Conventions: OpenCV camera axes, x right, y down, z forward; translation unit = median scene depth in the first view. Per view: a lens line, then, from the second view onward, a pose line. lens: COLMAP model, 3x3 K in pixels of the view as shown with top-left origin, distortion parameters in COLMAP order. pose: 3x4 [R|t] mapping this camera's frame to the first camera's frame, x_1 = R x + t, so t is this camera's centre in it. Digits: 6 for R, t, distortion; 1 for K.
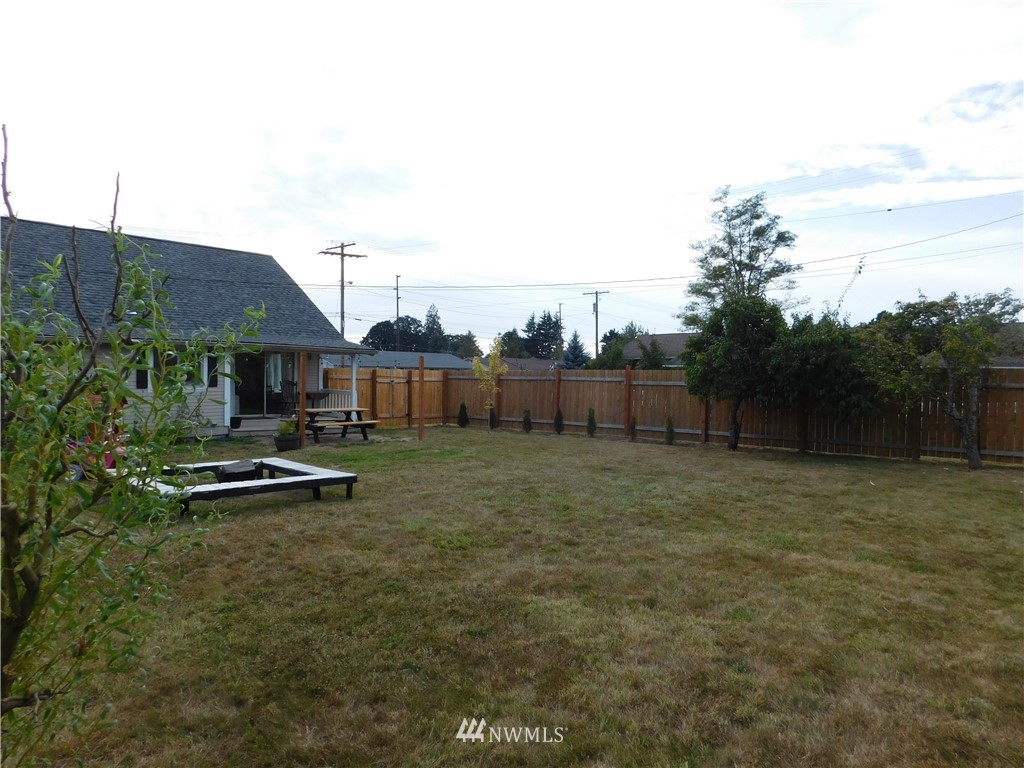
lens RADIAL K [[704.7, 0, 512.0], [0, 704.7, 384.0], [0, 0, 1]] dist [0.002914, 0.000314]
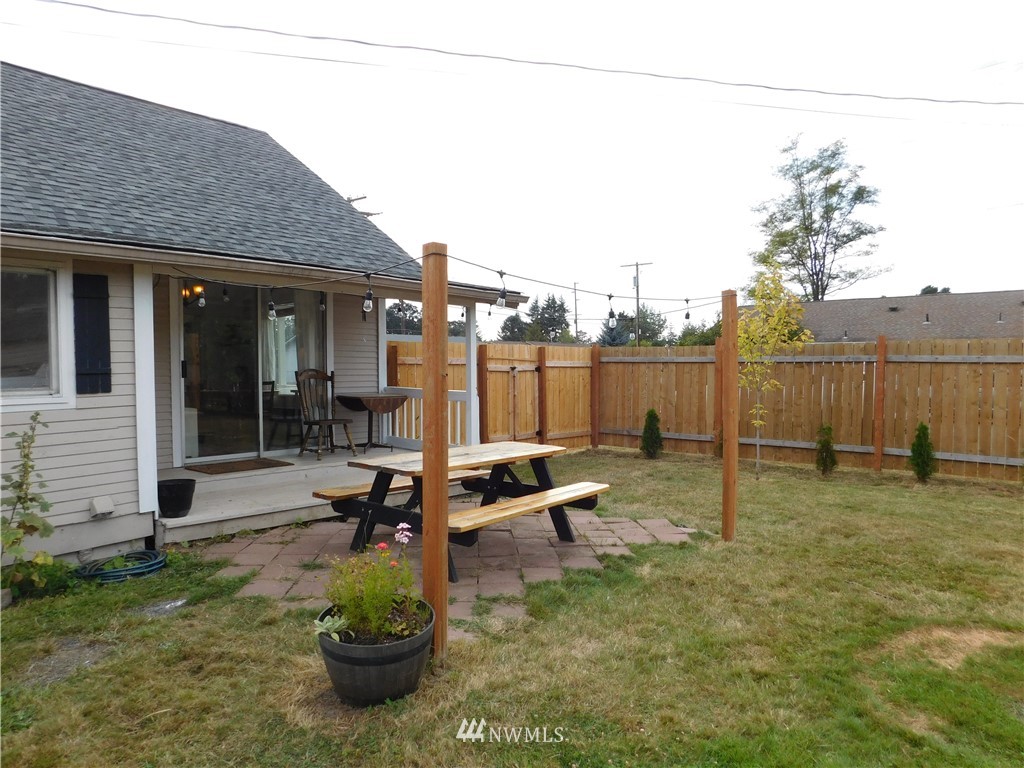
lens RADIAL K [[687.2, 0, 512.0], [0, 687.2, 384.0], [0, 0, 1]] dist [0.029912, 0.001238]
pose [[0.999689, -0.014064, 0.020581, -0.060043], [0.013663, 0.999717, 0.019482, -0.000764], [-0.020849, -0.019195, 0.999598, 0.168303]]
